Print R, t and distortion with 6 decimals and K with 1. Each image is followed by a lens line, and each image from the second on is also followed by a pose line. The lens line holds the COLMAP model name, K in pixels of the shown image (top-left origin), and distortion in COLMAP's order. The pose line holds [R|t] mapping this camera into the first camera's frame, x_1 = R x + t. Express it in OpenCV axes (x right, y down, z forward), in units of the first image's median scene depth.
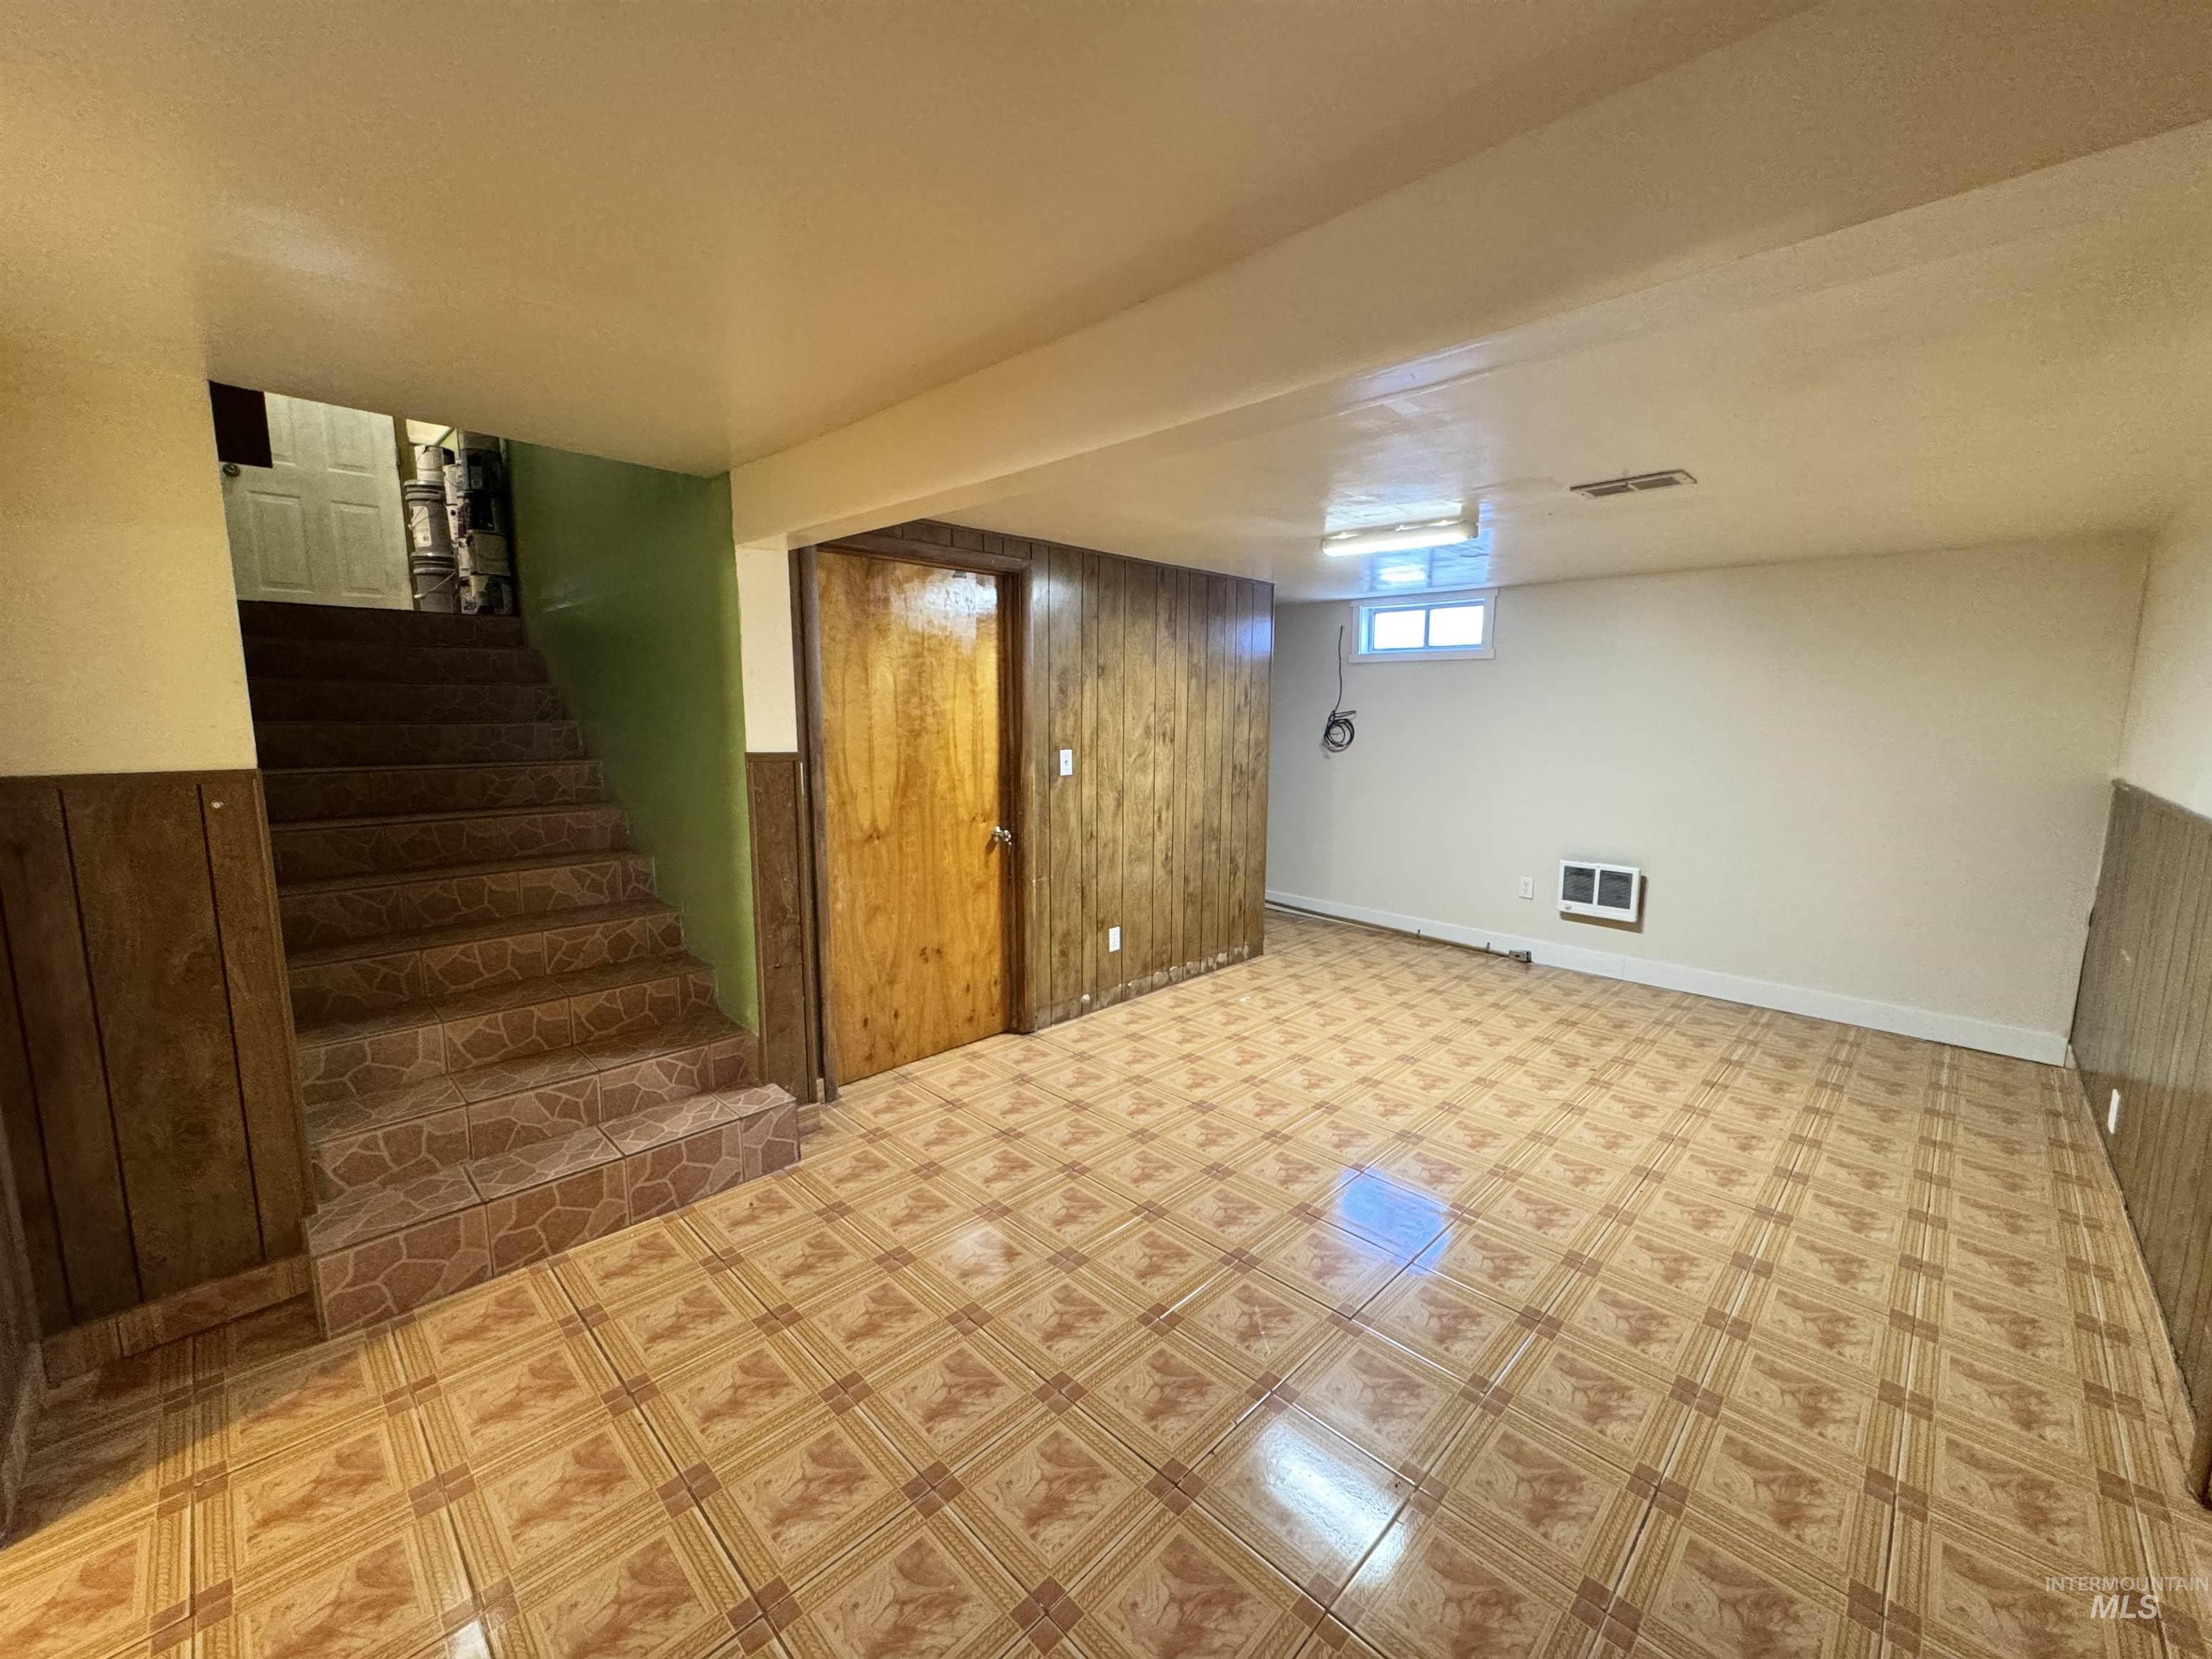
lens RADIAL K [[882.7, 0, 1100.4], [0, 882.7, 835.9], [0, 0, 1]] dist [-0.001123, 0.000539]
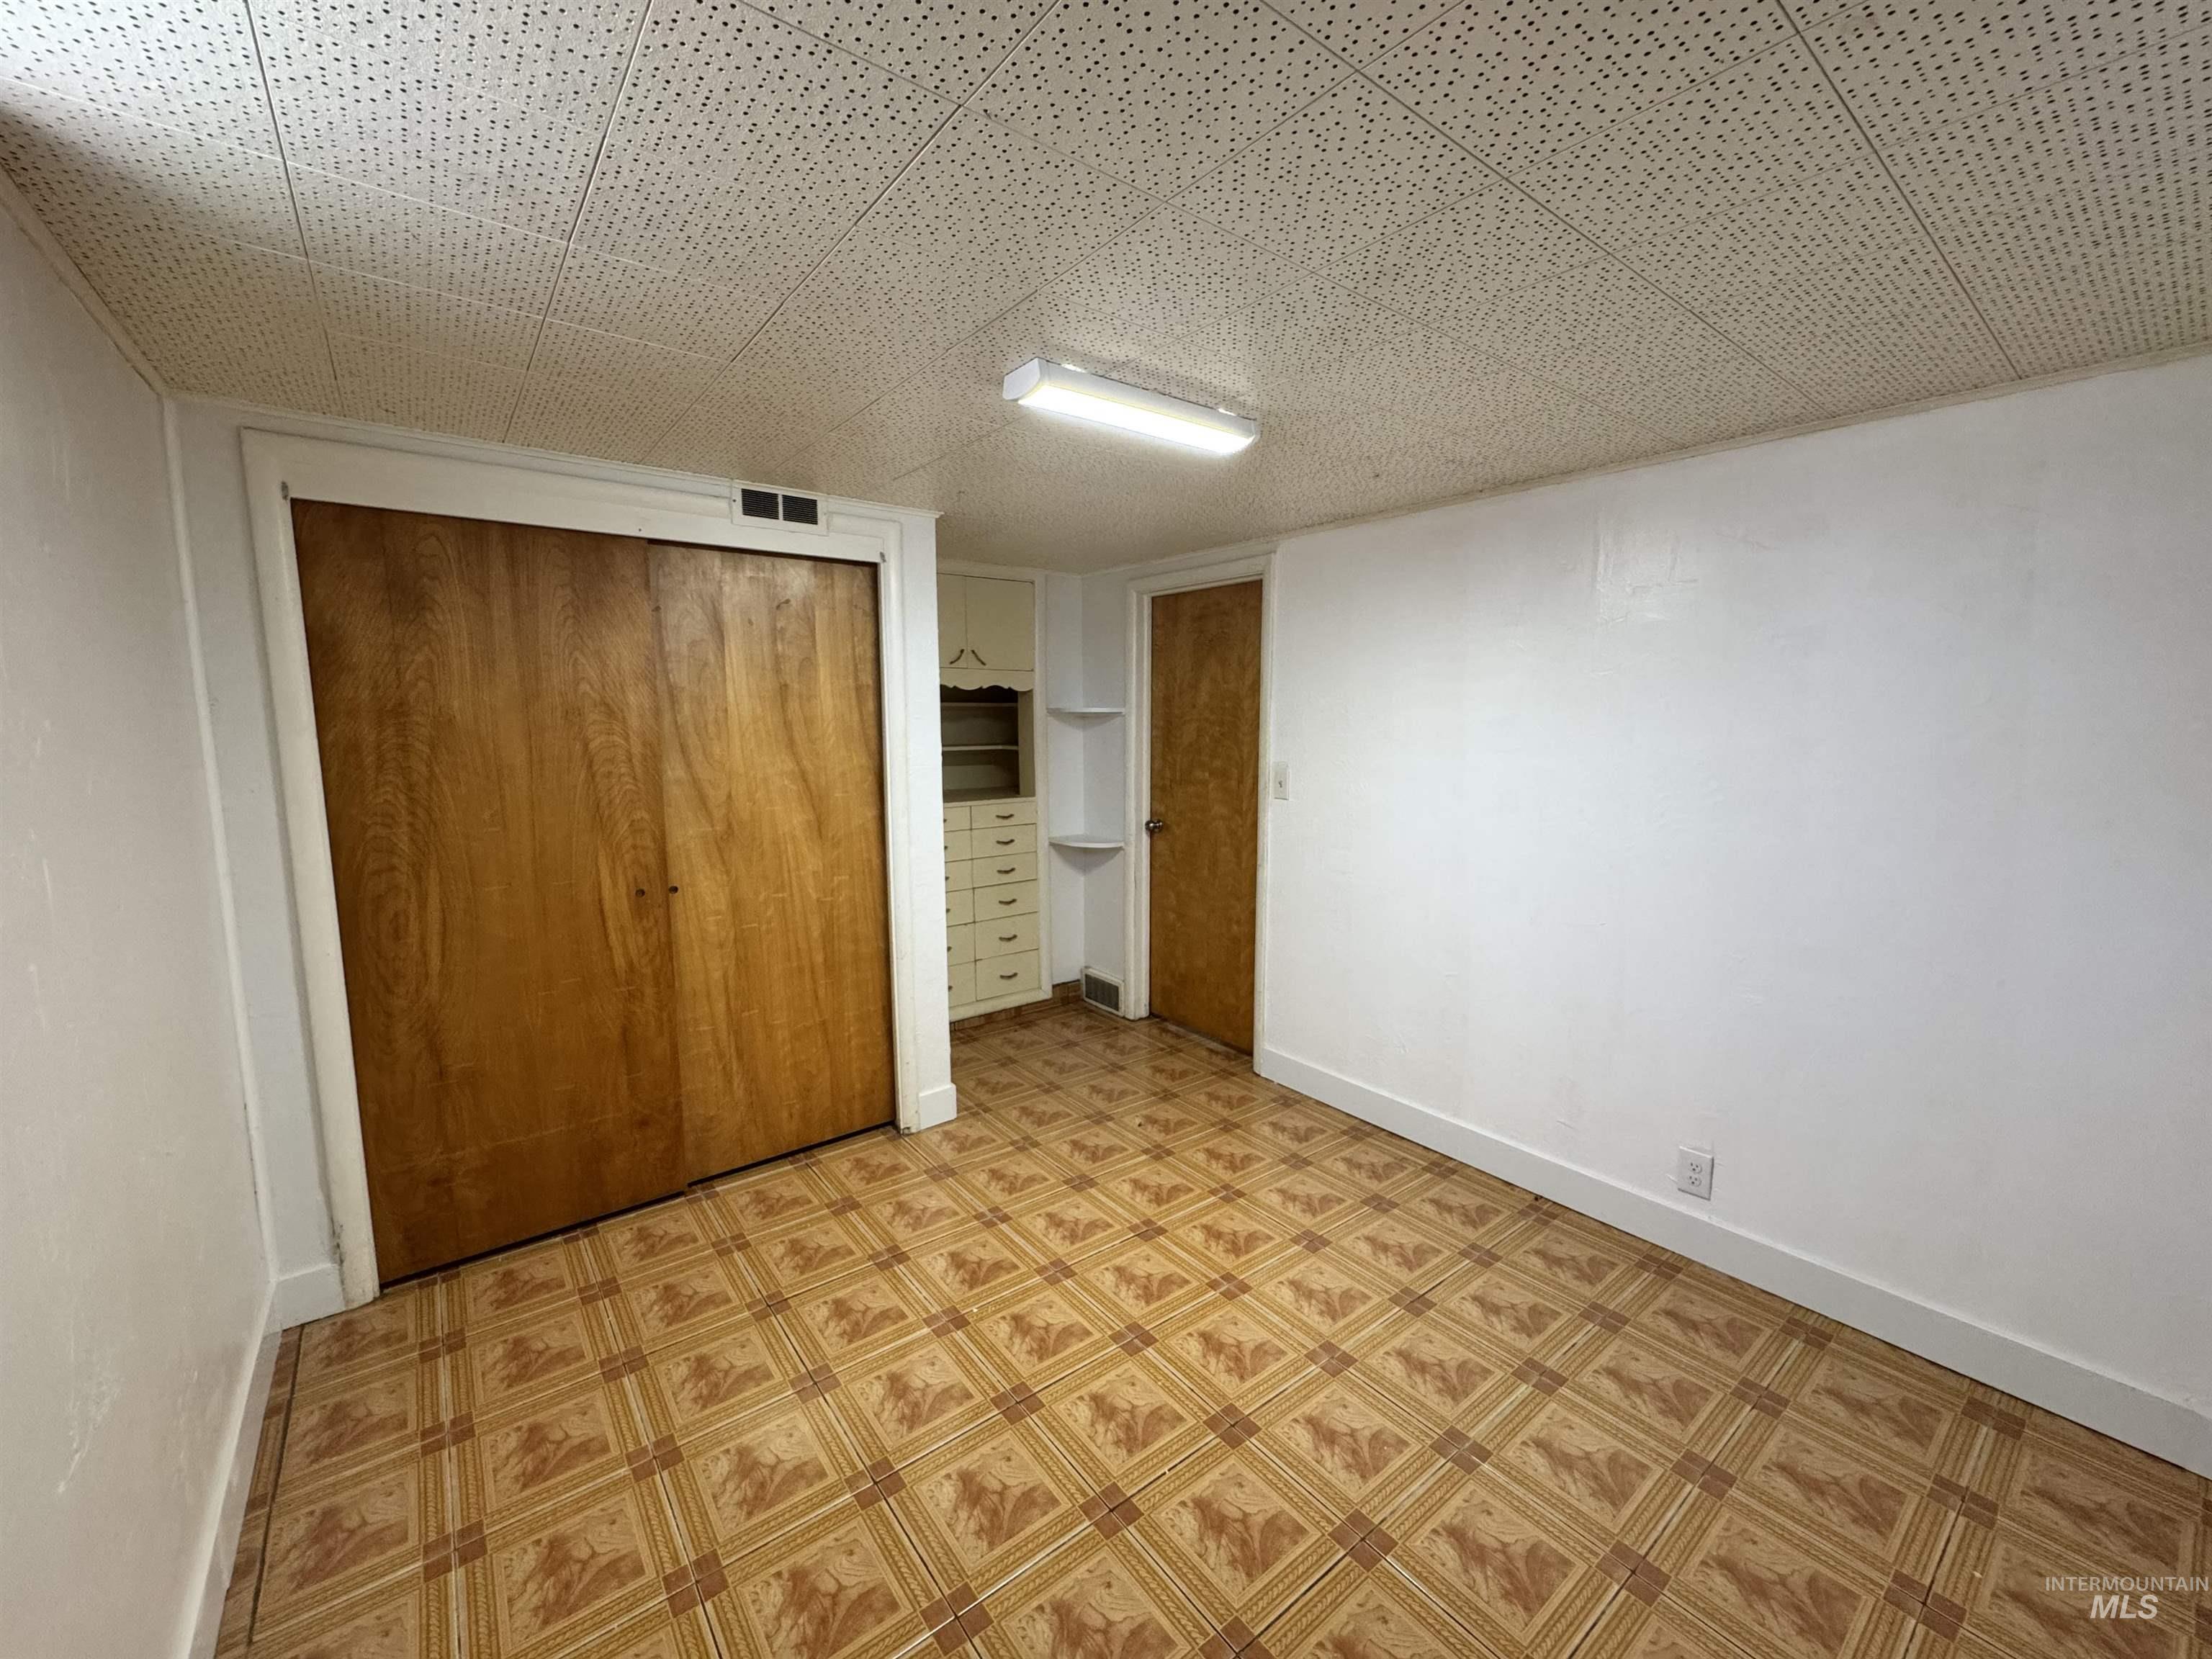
lens RADIAL K [[882.7, 0, 1101.4], [0, 882.7, 818.4], [0, 0, 1]] dist [-0.001123, 0.000539]
pose [[-0.136105, 0.105821, -0.985027, 0.478013], [-0.150881, 0.980466, 0.126179, -0.068674], [0.979137, 0.165796, -0.117480, 0.479967]]
